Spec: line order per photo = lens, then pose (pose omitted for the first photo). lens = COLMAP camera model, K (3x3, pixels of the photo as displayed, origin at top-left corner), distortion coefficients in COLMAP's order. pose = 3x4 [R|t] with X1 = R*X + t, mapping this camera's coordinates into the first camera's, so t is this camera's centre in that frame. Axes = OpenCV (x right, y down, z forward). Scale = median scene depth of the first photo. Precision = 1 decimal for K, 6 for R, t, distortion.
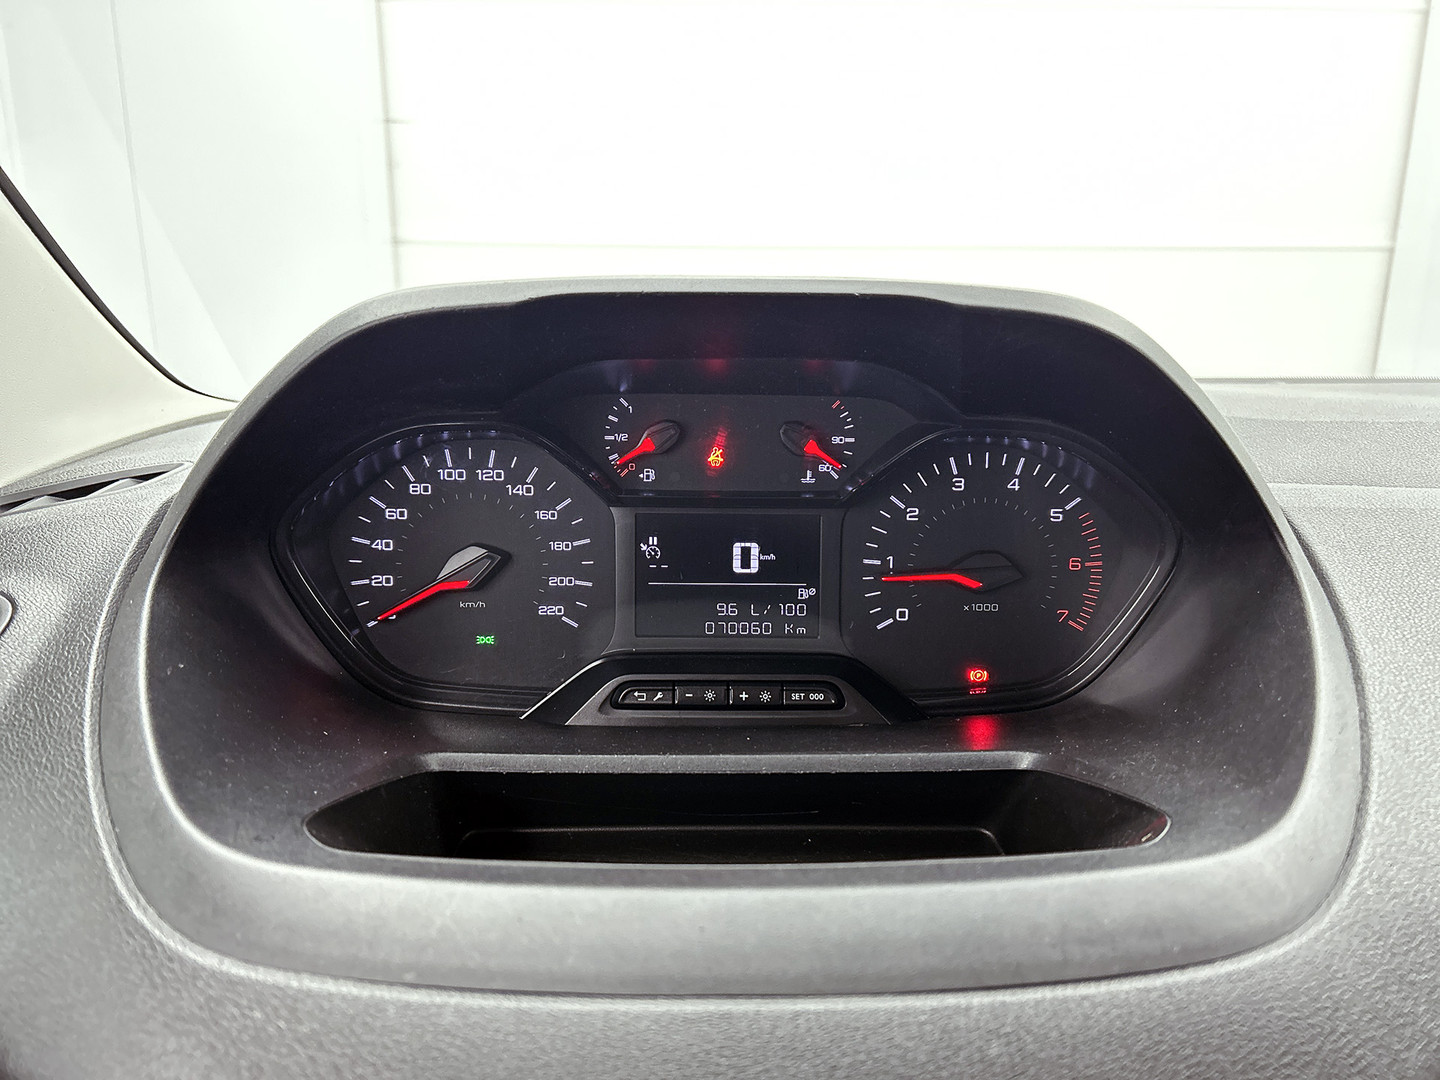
lens RADIAL K [[1096.4, 0, 723.9], [0, 1096.4, 542.0], [0, 0, 1]] dist [0.037248, -0.009894]
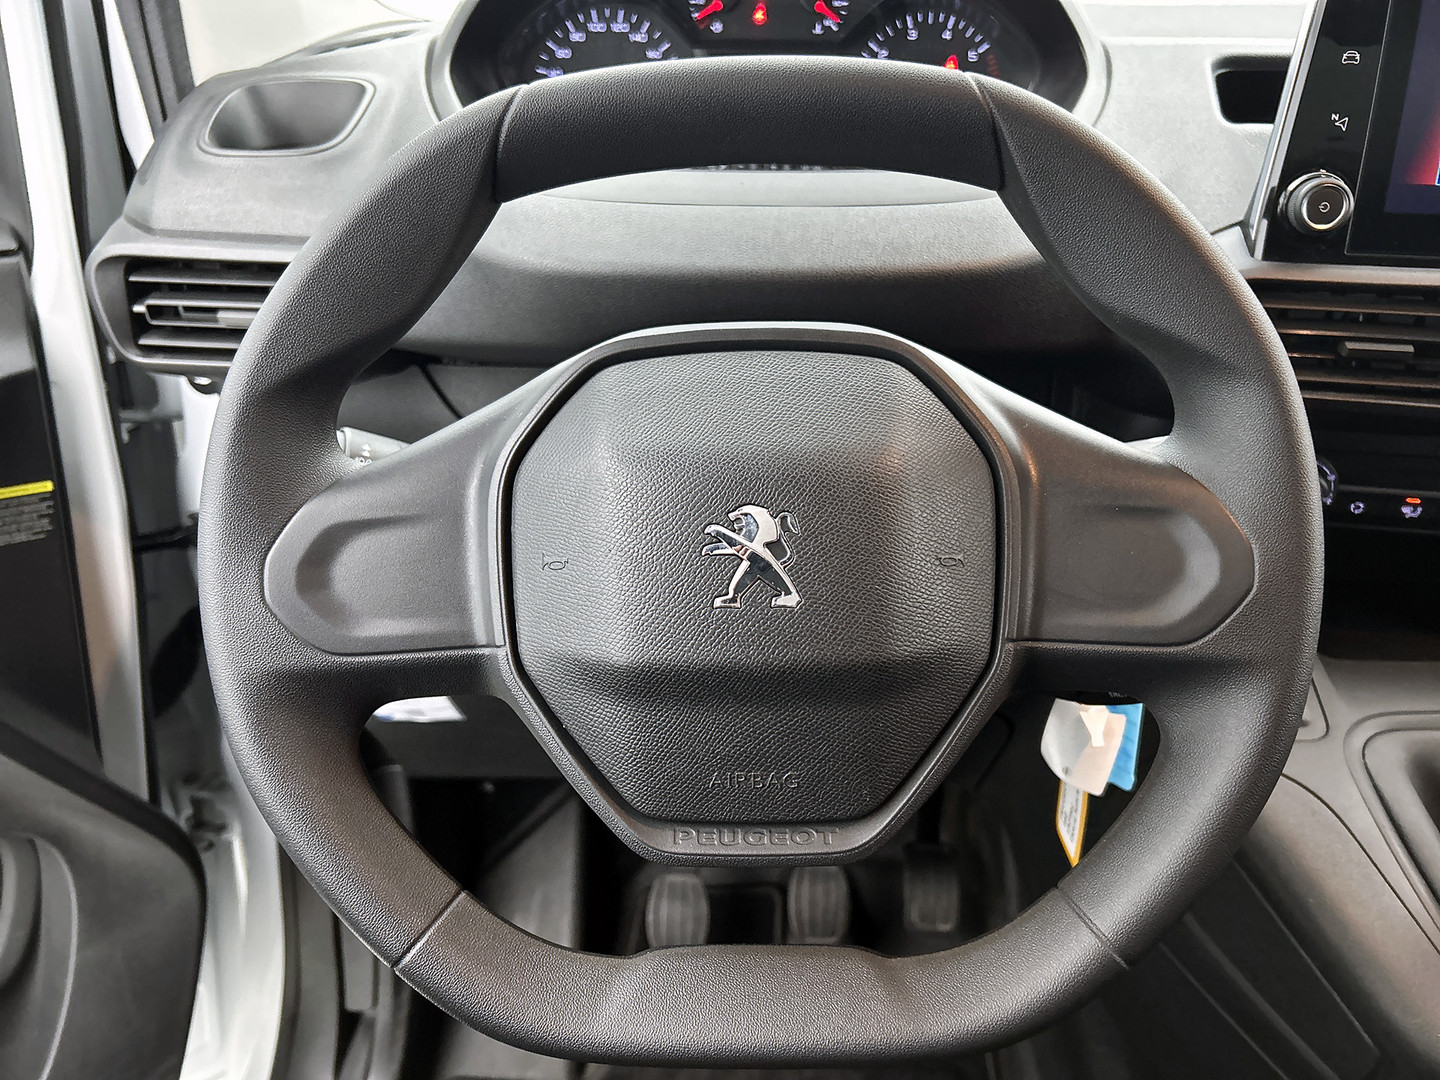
lens RADIAL K [[1096.4, 0, 724.9], [0, 1096.4, 545.7], [0, 0, 1]] dist [0.037248, -0.009894]
pose [[0.999016, 0.020721, -0.039224, 0.020825], [-0.009509, 0.963675, 0.266909, 0.236694], [0.043330, -0.266273, 0.962923, -0.754586]]
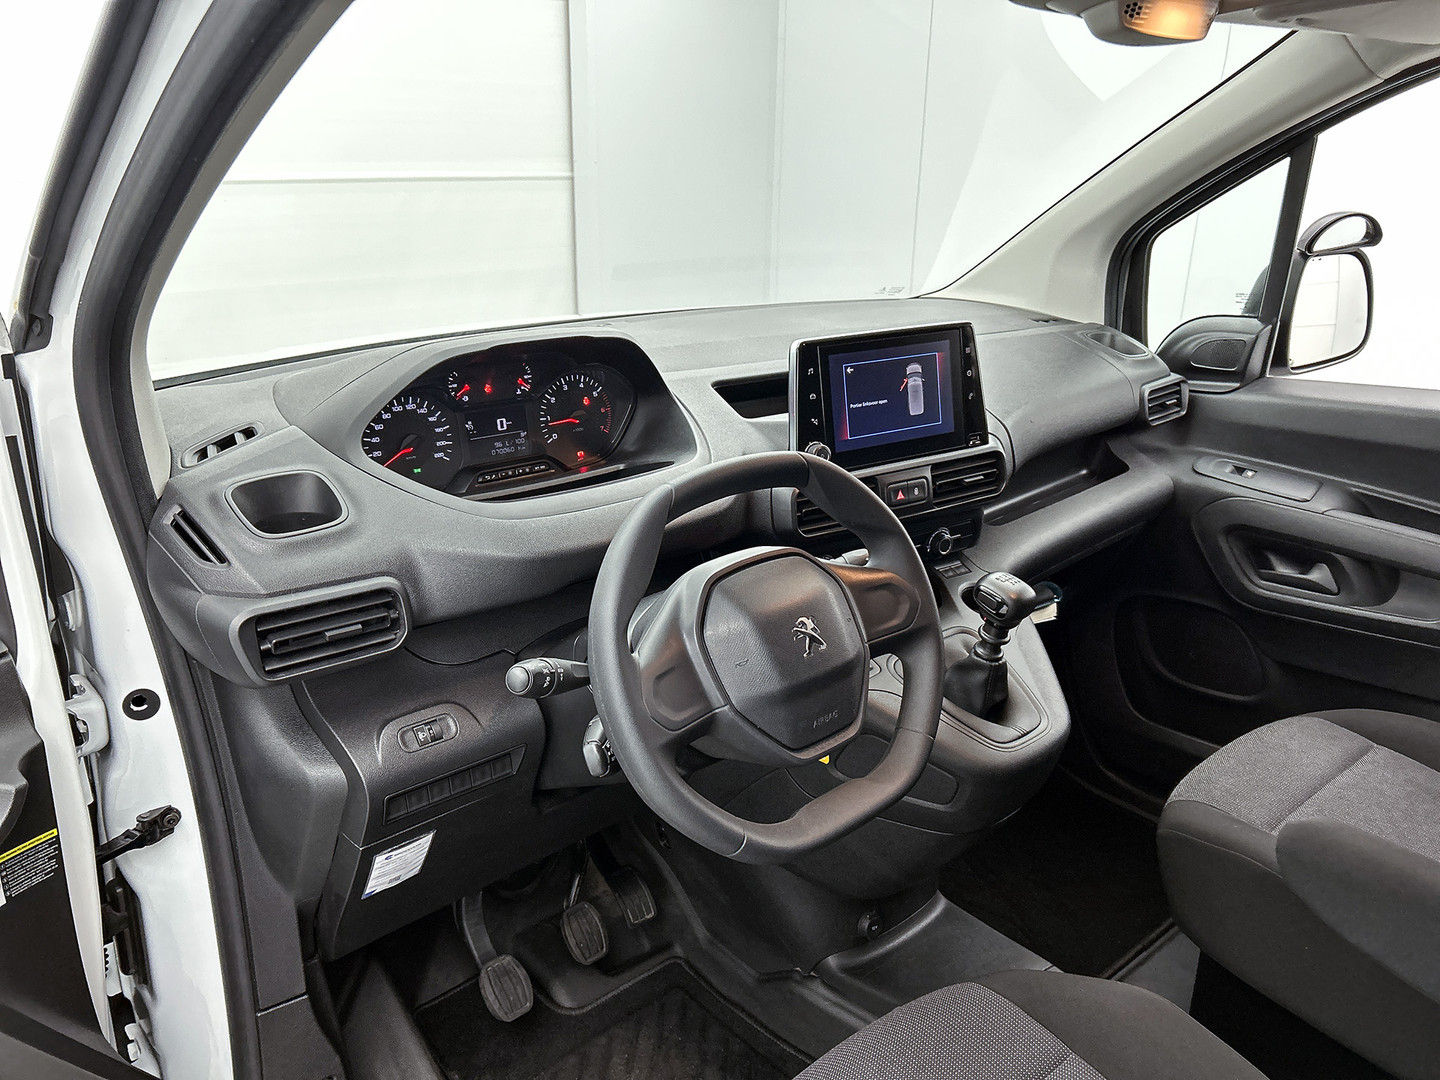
lens RADIAL K [[1096.4, 0, 720.2], [0, 1096.4, 535.4], [0, 0, 1]] dist [0.037248, -0.009894]
pose [[0.768324, -0.208407, 0.605181, -1.275952], [0.141685, 0.977428, 0.156718, -0.066941], [-0.624182, -0.034665, 0.780510, -1.478939]]
